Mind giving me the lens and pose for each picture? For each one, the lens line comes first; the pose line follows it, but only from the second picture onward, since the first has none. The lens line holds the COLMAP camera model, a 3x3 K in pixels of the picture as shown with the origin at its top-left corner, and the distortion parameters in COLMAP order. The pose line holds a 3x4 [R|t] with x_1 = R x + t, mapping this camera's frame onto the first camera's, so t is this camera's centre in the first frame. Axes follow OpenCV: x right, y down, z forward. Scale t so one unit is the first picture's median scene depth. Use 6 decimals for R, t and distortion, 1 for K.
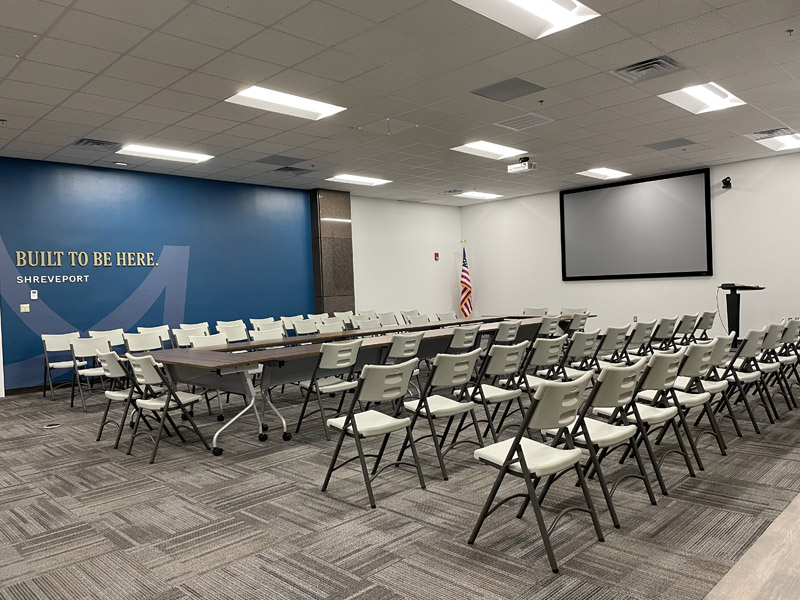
lens RADIAL K [[622.9, 0, 403.7], [0, 622.9, 292.8], [0, 0, 1]] dist [0.093742, -0.117450]
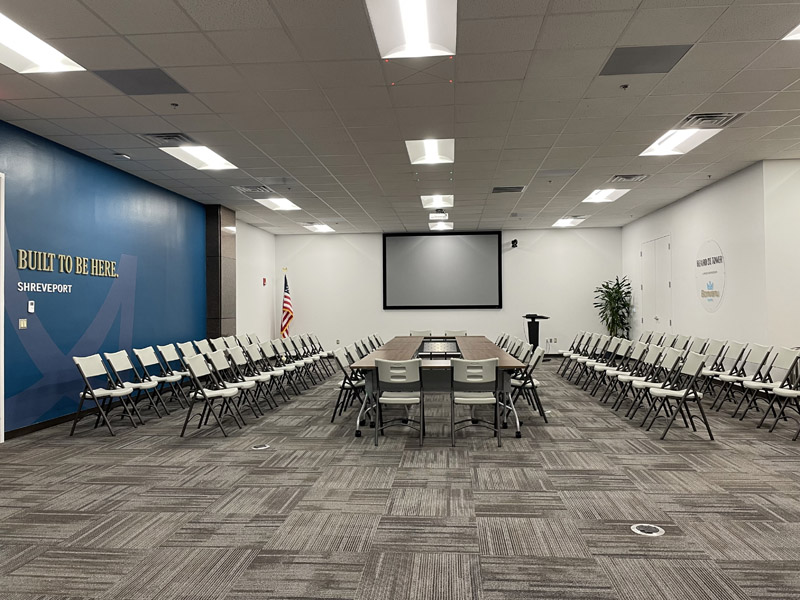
lens RADIAL K [[622.9, 0, 403.7], [0, 622.9, 292.8], [0, 0, 1]] dist [0.093742, -0.117450]
pose [[0.767125, 0.046223, 0.639830, -0.659278], [-0.014624, 0.998402, -0.054593, 0.019541], [-0.641331, 0.032523, 0.766575, 0.104393]]
